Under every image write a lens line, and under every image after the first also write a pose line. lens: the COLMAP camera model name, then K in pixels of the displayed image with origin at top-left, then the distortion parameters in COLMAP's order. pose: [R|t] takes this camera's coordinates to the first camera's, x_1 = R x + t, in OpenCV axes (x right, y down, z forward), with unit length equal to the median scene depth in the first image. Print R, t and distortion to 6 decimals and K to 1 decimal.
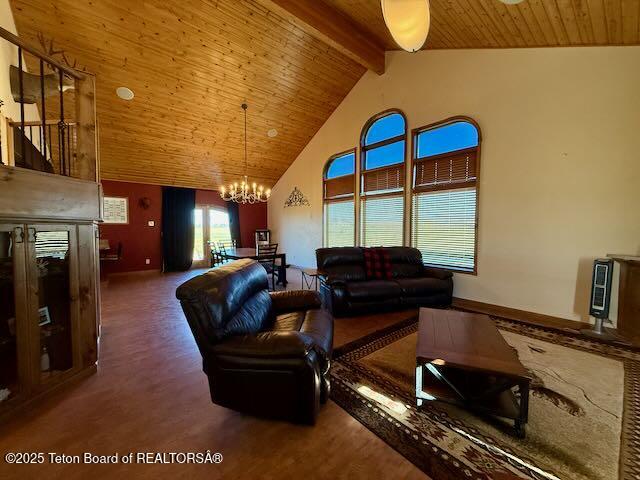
lens RADIAL K [[258.5, 0, 320.0], [0, 258.5, 240.0], [0, 0, 1]] dist [0.007014, 0.000178]
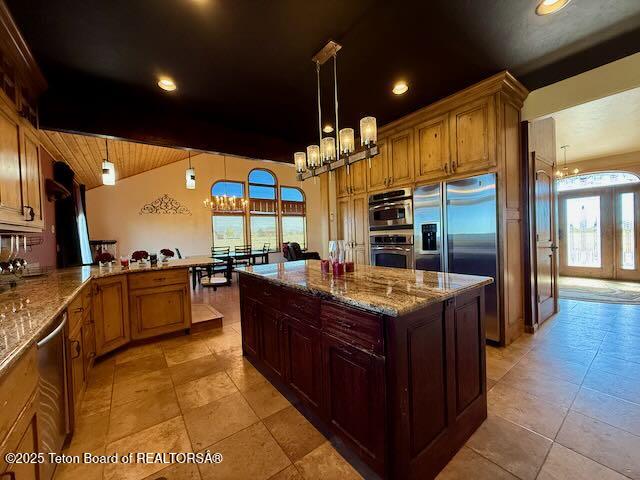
lens RADIAL K [[256.9, 0, 319.0], [0, 256.9, 239.6], [0, 0, 1]] dist [0.000057, 0.000375]
pose [[0.055708, -0.018493, 0.998276, -1.671843], [0.080240, 0.996677, 0.013985, -0.005921], [-0.995218, 0.079323, 0.057007, 0.638983]]
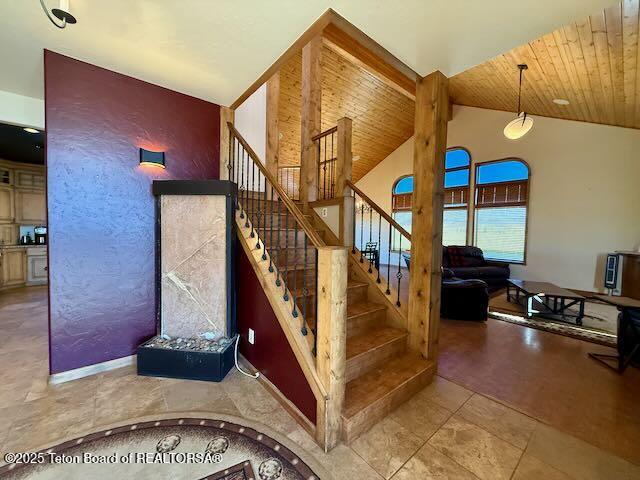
lens RADIAL K [[256.9, 0, 319.0], [0, 256.9, 239.6], [0, 0, 1]] dist [0.000057, 0.000375]
pose [[0.999764, 0.020175, -0.008103, -0.491101], [-0.020250, 0.999752, -0.009286, 0.021532], [0.007913, 0.009448, 0.999924, -0.415045]]
